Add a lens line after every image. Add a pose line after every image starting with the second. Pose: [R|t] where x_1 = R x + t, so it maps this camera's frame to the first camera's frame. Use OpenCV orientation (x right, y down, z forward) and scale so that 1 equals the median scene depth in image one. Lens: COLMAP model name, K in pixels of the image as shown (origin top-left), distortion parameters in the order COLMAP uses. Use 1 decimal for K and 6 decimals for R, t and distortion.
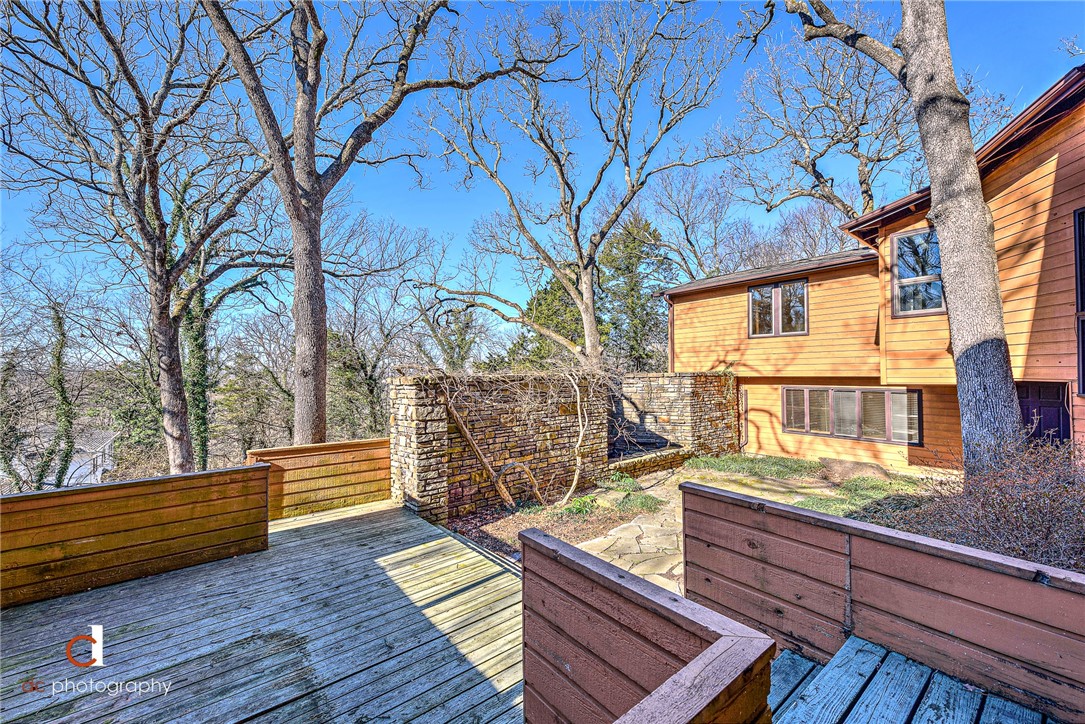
lens RADIAL K [[423.5, 0, 541.5], [0, 423.5, 366.0], [0, 0, 1]] dist [0.012648, -0.000290]
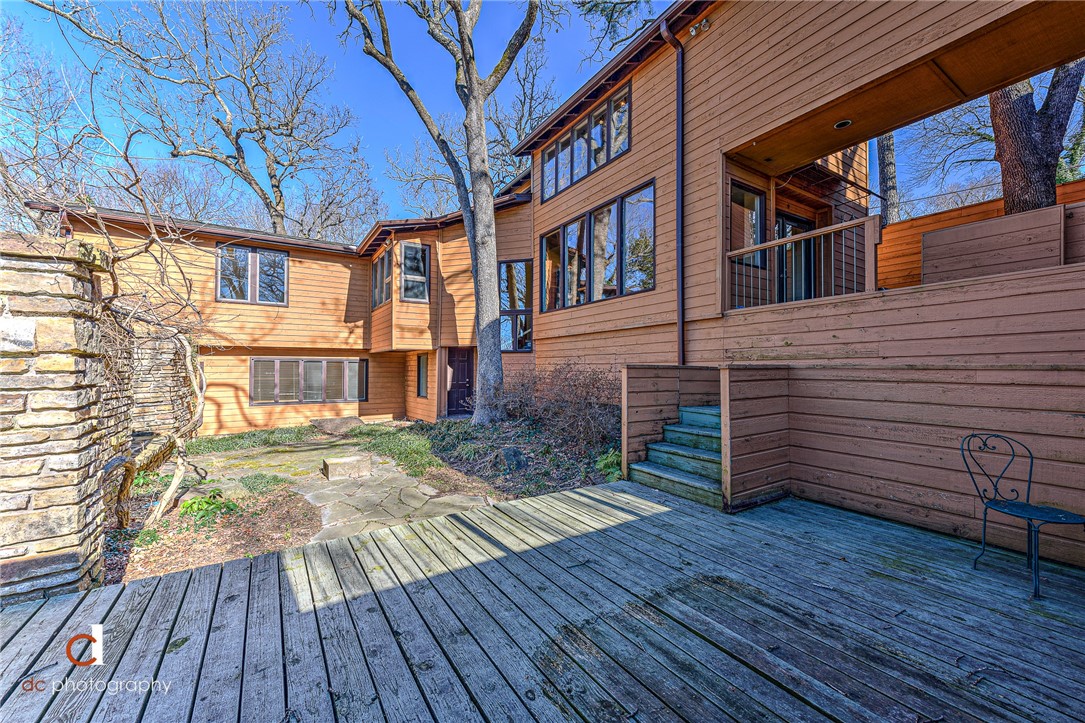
lens RADIAL K [[423.5, 0, 540.9], [0, 423.5, 367.7], [0, 0, 1]] dist [0.012648, -0.000290]
pose [[0.095670, 0.011787, 0.995343, -0.336055], [-0.015052, 0.999833, -0.010393, 0.074098], [-0.995299, -0.013987, 0.095832, 0.276569]]
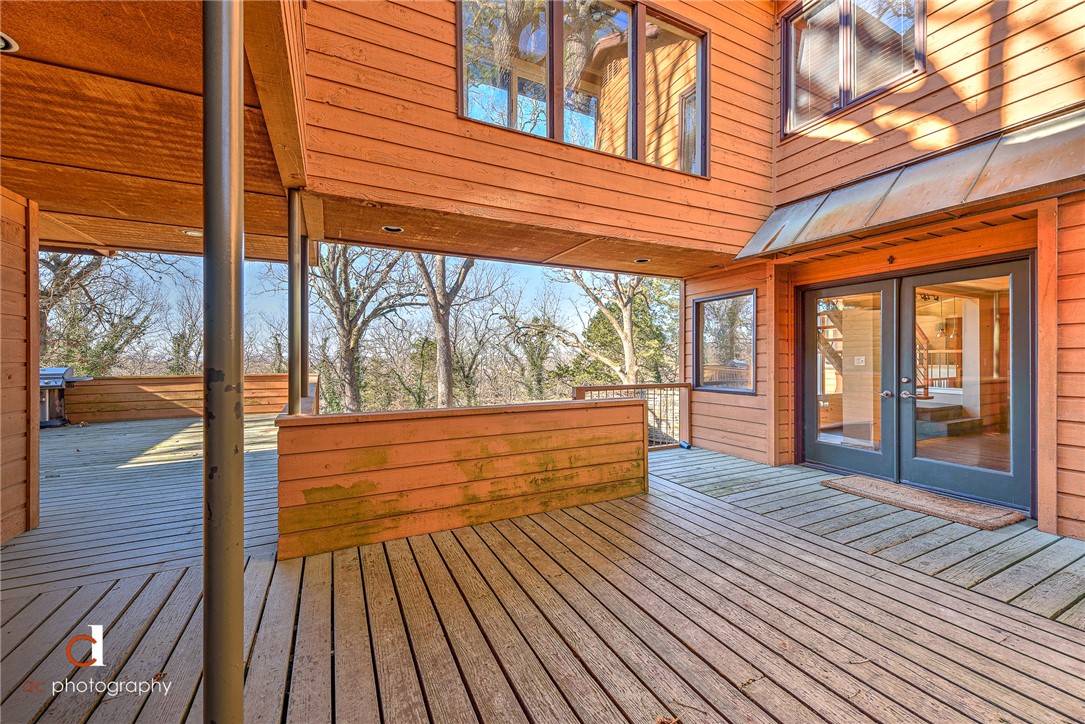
lens RADIAL K [[423.5, 0, 542.0], [0, 423.5, 358.8], [0, 0, 1]] dist [0.012648, -0.000290]
pose [[0.979823, -0.000631, -0.199865, 0.142374], [0.003623, 0.999887, 0.014604, -0.109615], [0.199834, -0.015034, 0.979715, -0.419302]]
